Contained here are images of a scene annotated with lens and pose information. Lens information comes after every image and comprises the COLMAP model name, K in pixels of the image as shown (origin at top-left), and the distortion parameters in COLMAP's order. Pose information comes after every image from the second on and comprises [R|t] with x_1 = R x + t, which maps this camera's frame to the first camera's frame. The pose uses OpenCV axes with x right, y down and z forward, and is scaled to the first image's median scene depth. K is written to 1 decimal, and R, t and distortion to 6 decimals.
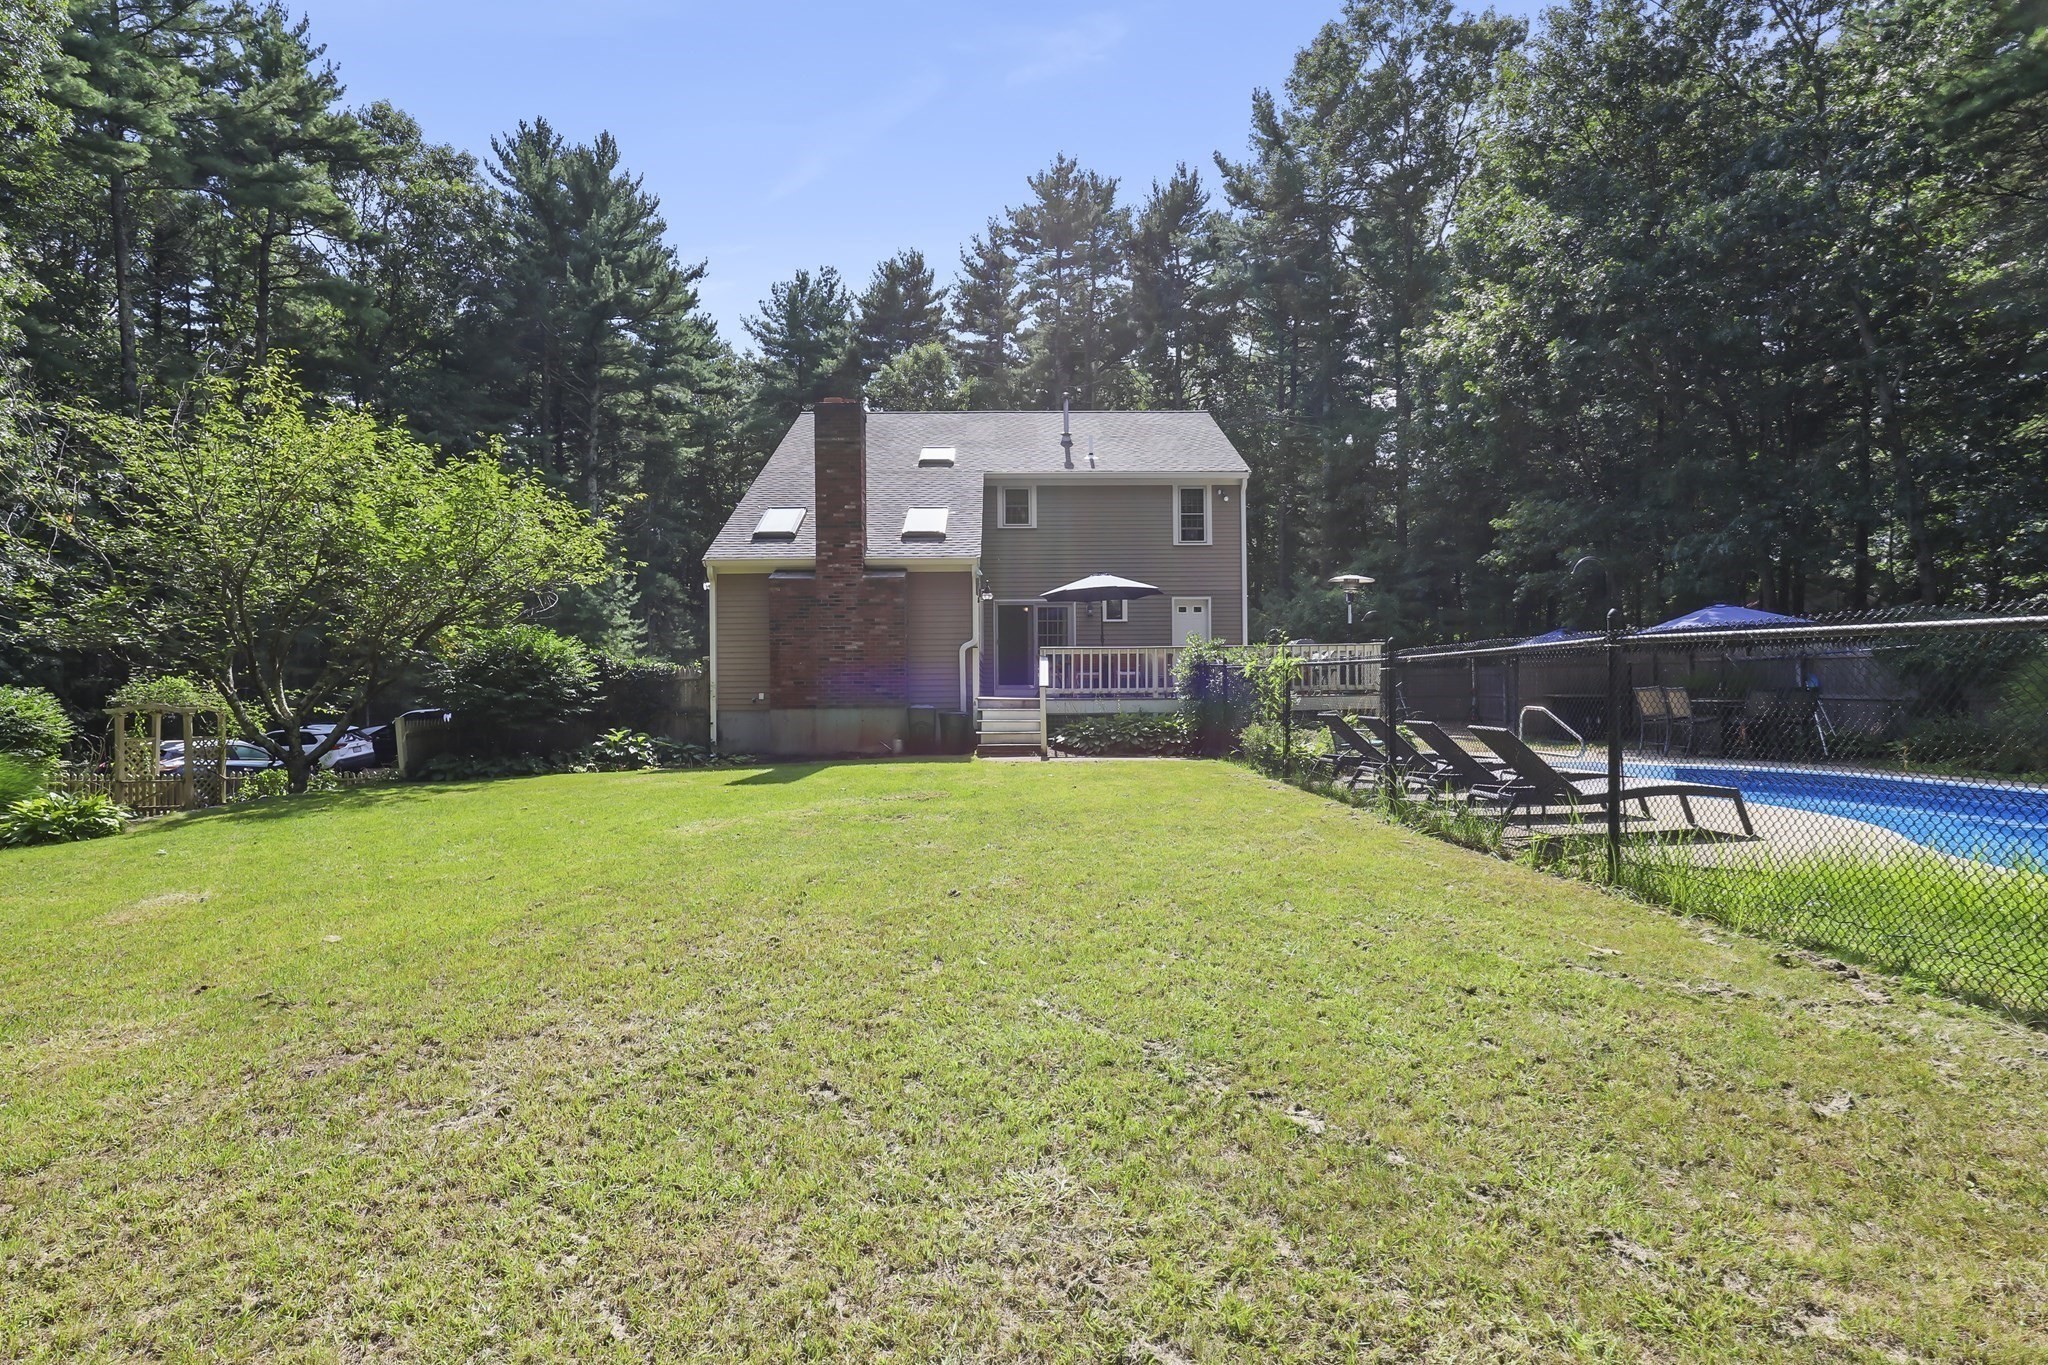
lens RADIAL K [[955.1, 0, 1019.4], [0, 955.1, 670.9], [0, 0, 1]] dist [-0.036167, 0.008957]
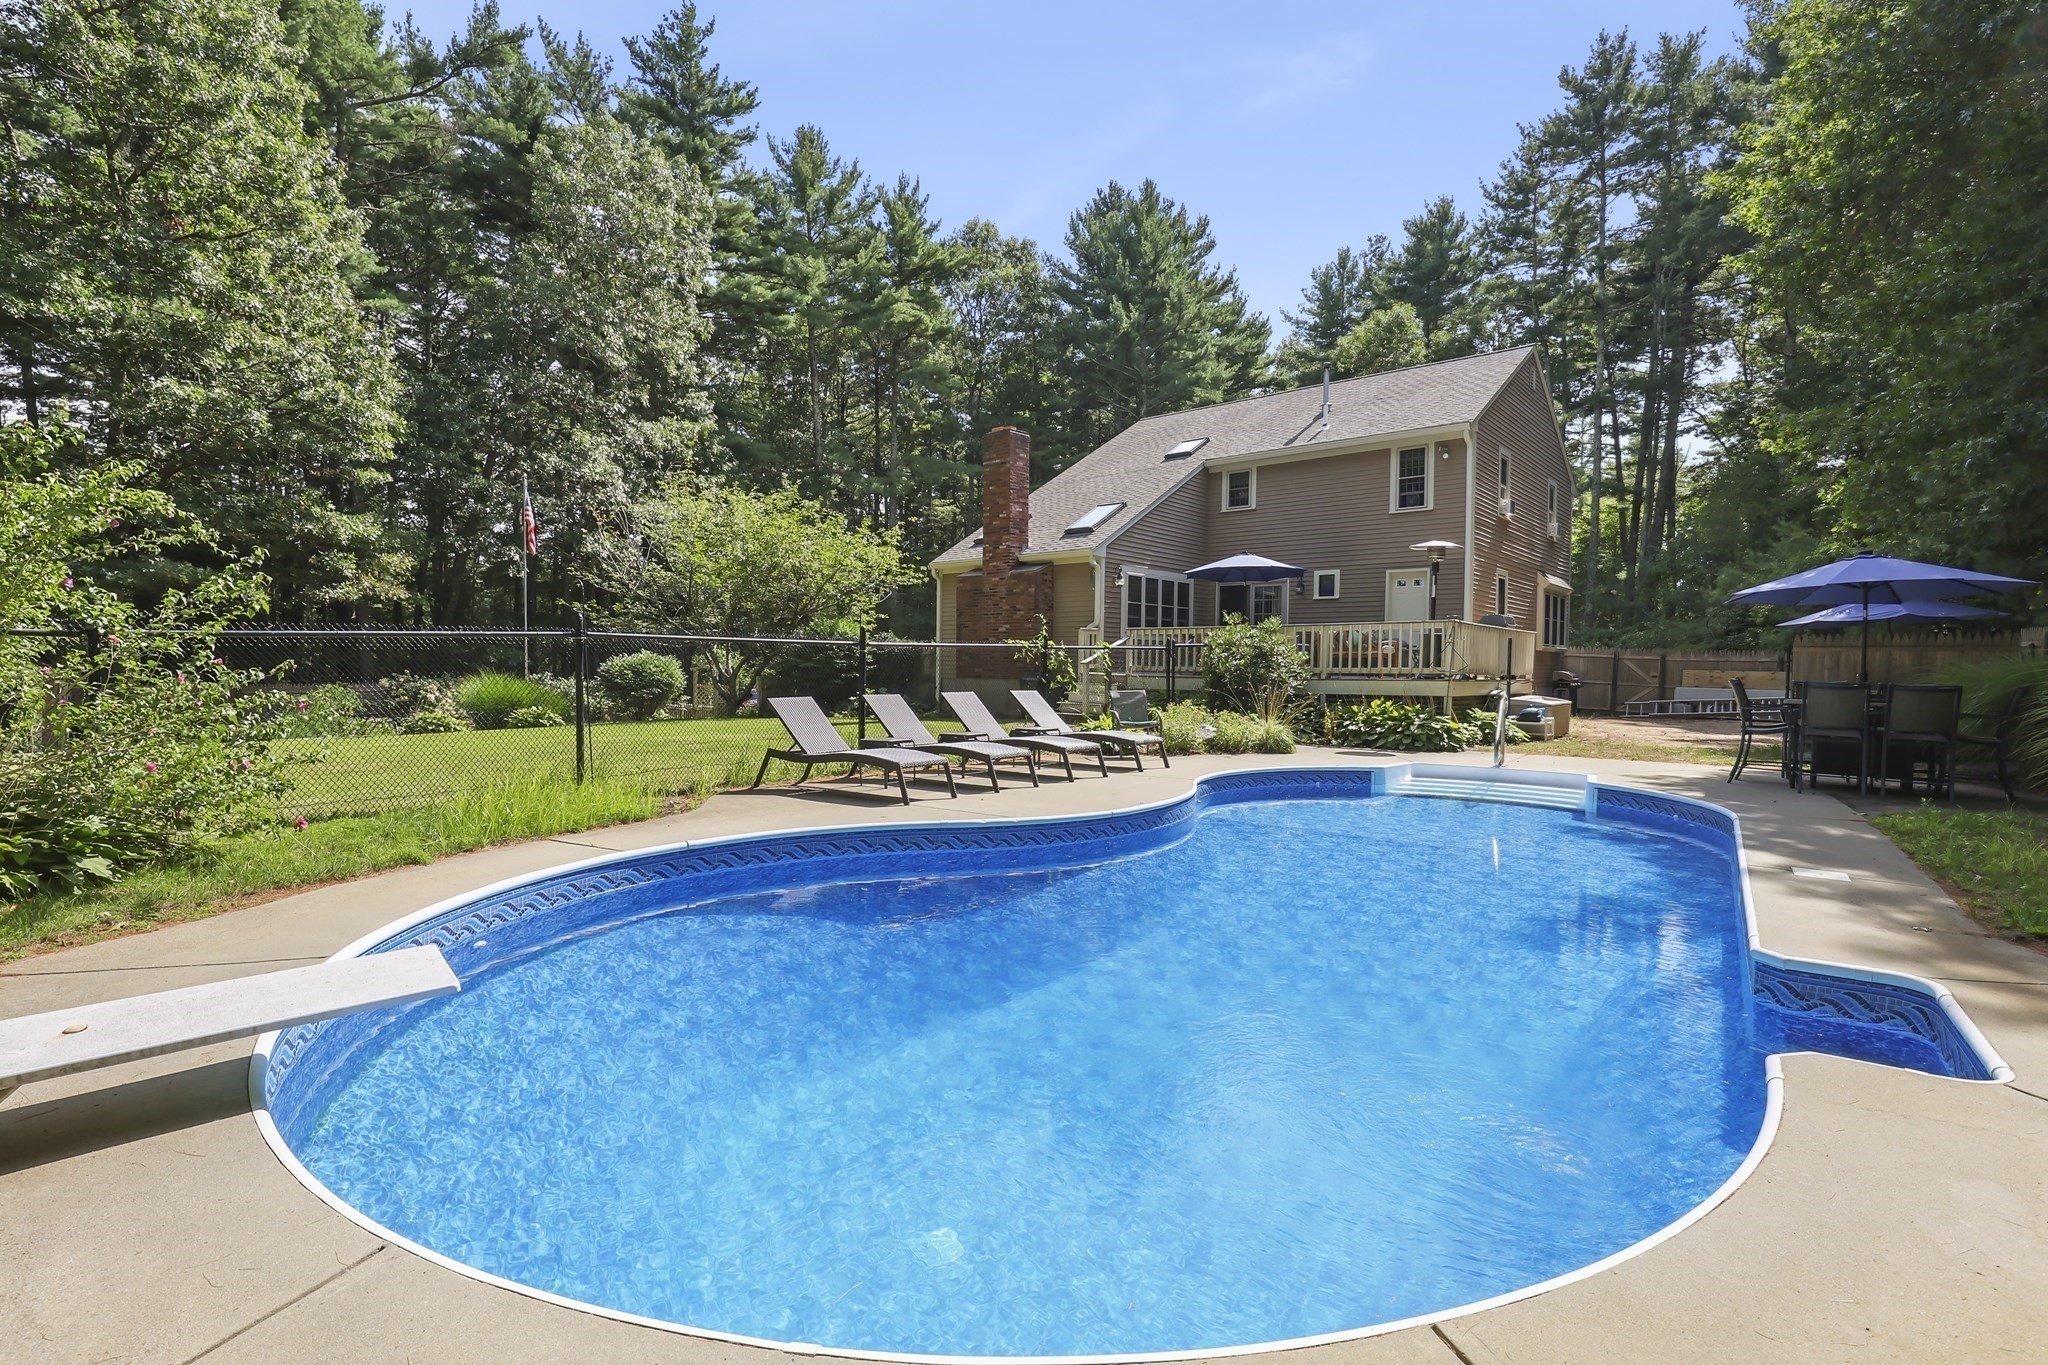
lens RADIAL K [[955.1, 0, 1042.8], [0, 955.1, 667.9], [0, 0, 1]] dist [-0.036167, 0.008957]
pose [[0.739703, 0.017447, -0.672708, 0.558653], [-0.001746, 0.999710, 0.024009, -0.004324], [0.672931, -0.016585, 0.739519, 0.097188]]
